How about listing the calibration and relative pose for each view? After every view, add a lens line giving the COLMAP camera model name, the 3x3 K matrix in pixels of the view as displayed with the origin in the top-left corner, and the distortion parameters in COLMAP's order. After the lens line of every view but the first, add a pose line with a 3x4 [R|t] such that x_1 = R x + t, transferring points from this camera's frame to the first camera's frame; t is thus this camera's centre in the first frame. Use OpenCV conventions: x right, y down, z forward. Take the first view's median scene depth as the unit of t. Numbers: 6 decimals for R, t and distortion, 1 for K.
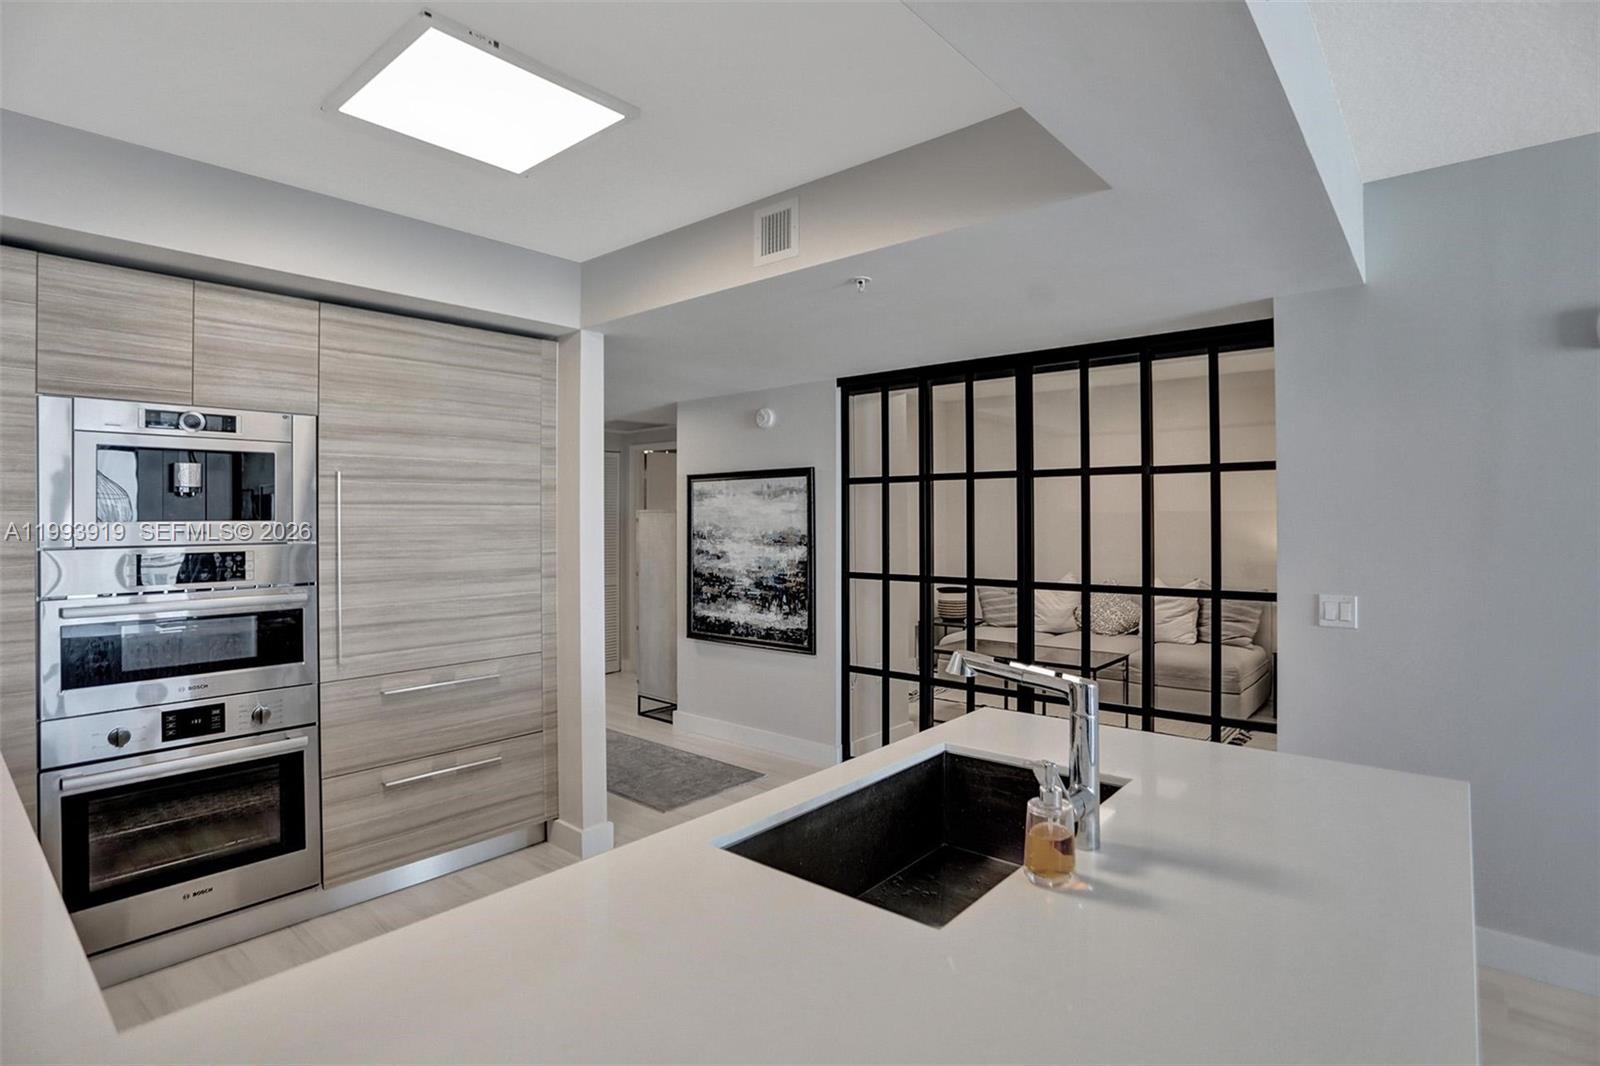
lens RADIAL K [[811.8, 0, 809.7], [0, 811.8, 516.1], [0, 0, 1]] dist [-0.054765, 0.024621]
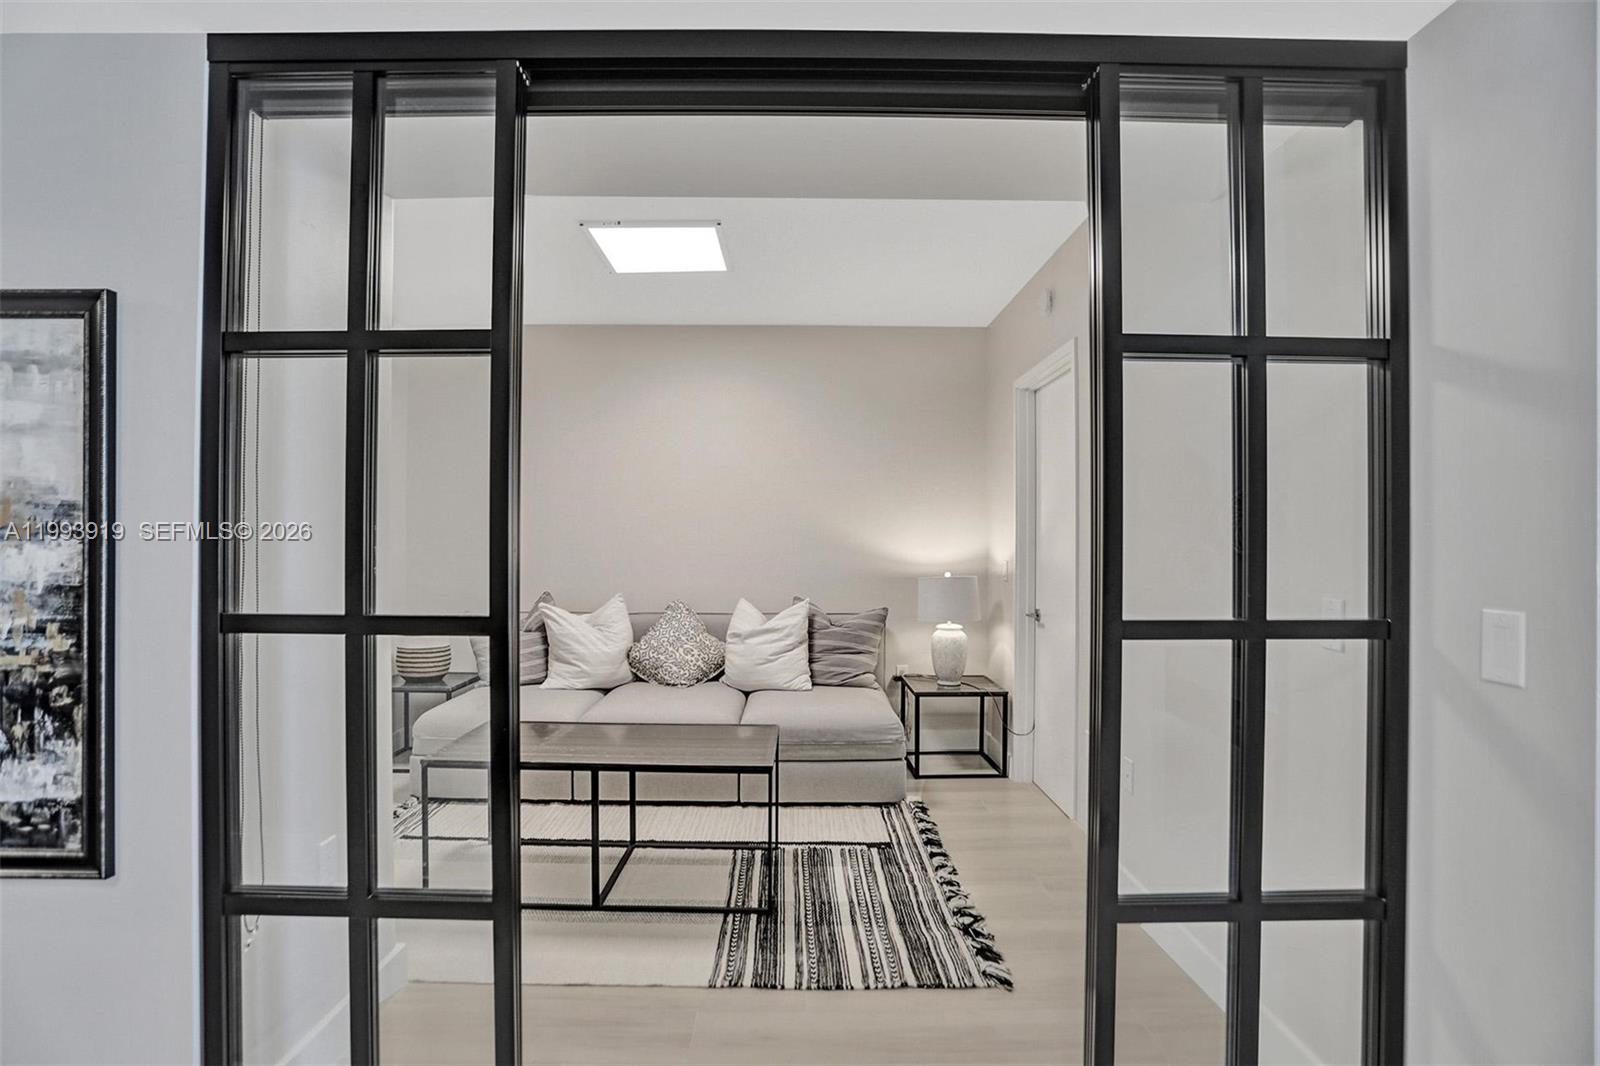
lens RADIAL K [[811.8, 0, 794.8], [0, 811.8, 536.4], [0, 0, 1]] dist [-0.054765, 0.024621]
pose [[0.770086, 0.009861, 0.637864, 0.014649], [-0.009267, 0.999948, -0.004271, 0.034924], [-0.637873, -0.002622, 0.770137, 0.579371]]
